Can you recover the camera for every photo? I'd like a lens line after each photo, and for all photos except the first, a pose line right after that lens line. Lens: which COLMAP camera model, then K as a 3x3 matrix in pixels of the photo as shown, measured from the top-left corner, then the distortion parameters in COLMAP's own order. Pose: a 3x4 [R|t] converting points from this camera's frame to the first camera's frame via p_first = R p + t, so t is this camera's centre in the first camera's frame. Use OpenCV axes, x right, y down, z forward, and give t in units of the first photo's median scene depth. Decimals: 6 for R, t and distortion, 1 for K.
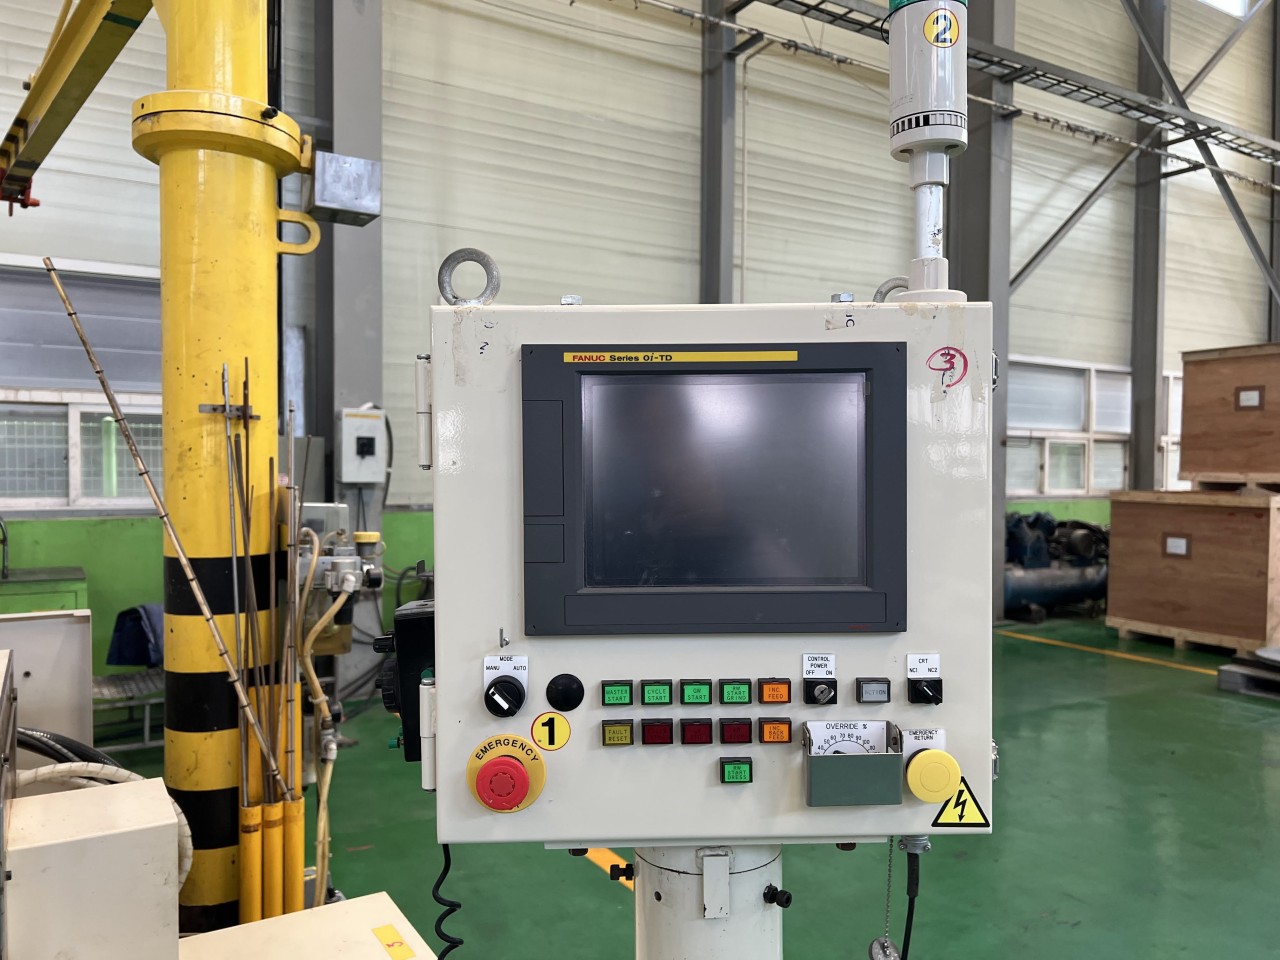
lens RADIAL K [[969.5, 0, 648.2], [0, 969.5, 491.3], [0, 0, 1]] dist [0.031650, -0.036106]
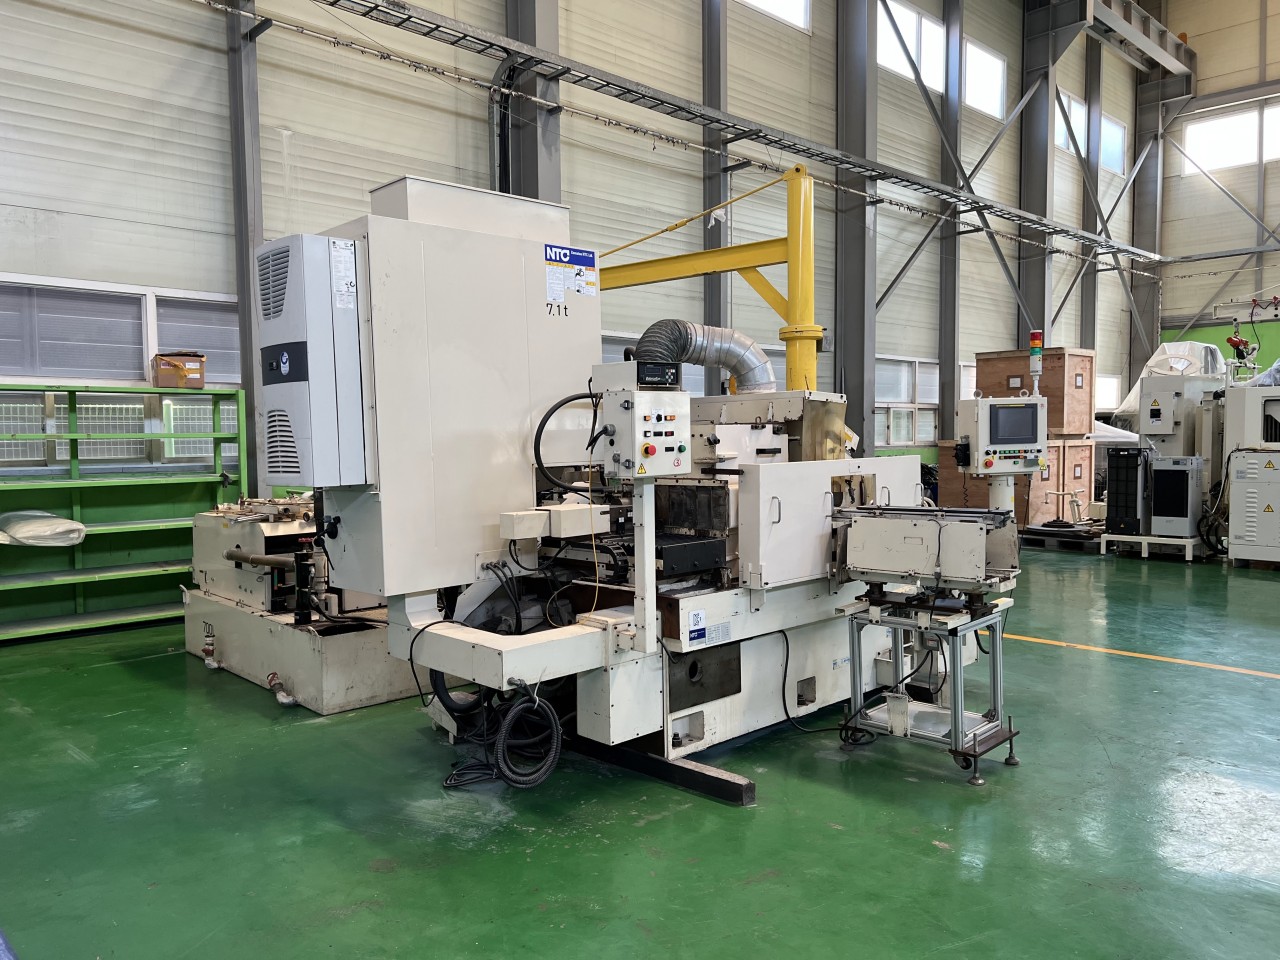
lens RADIAL K [[969.5, 0, 641.1], [0, 969.5, 486.3], [0, 0, 1]] dist [0.031650, -0.036106]
pose [[0.975859, -0.028817, 0.216494, -0.398540], [0.022784, 0.999281, 0.030311, 0.016921], [-0.217212, -0.024647, 0.975813, -0.518858]]
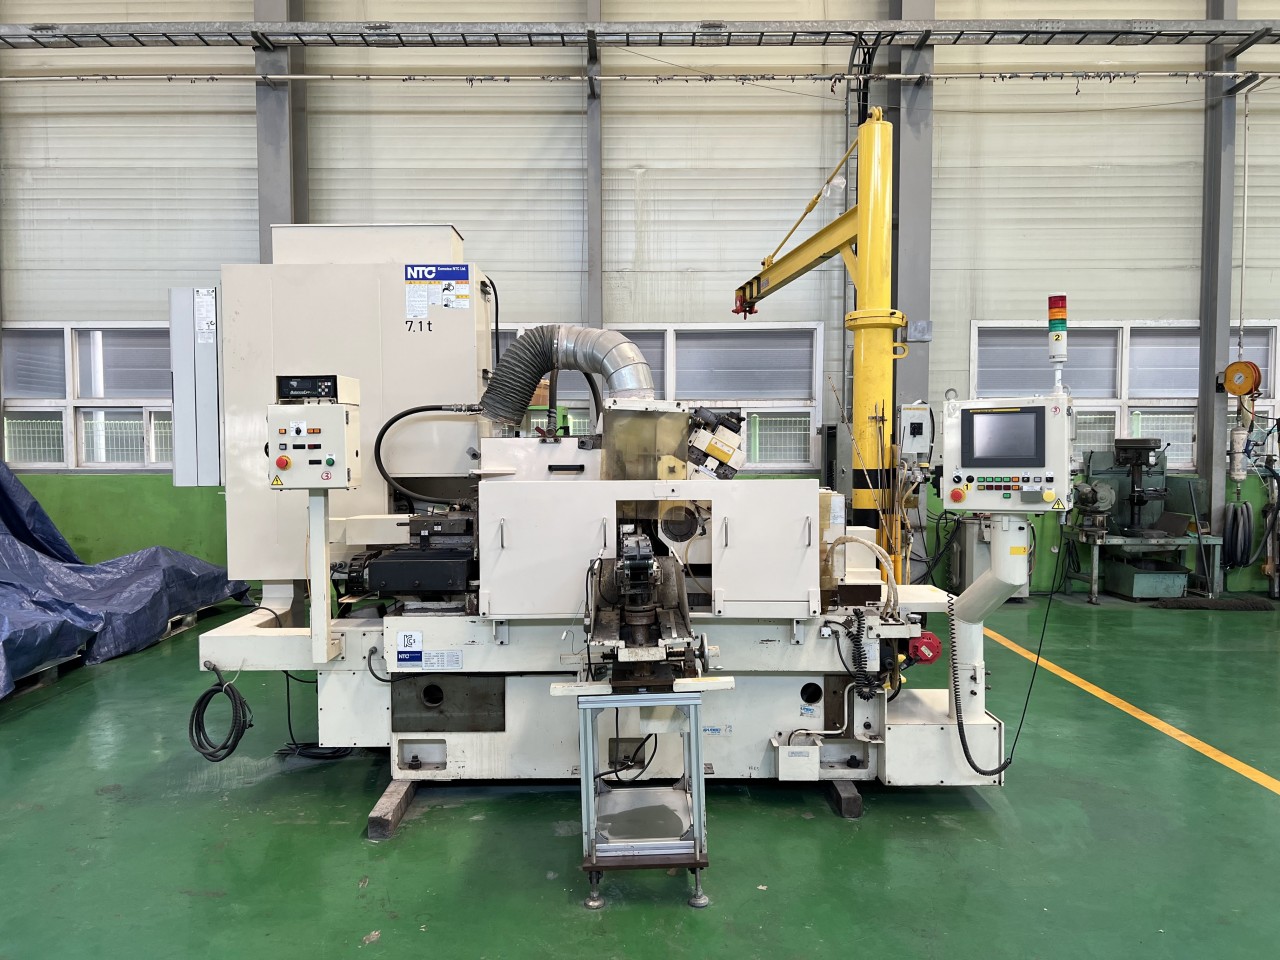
lens RADIAL K [[969.5, 0, 630.3], [0, 969.5, 487.2], [0, 0, 1]] dist [0.031650, -0.036106]
pose [[0.847274, 0.014421, -0.530961, 0.100544], [-0.007257, 0.999852, 0.015576, 0.017196], [0.531107, -0.009344, 0.847253, -0.383456]]
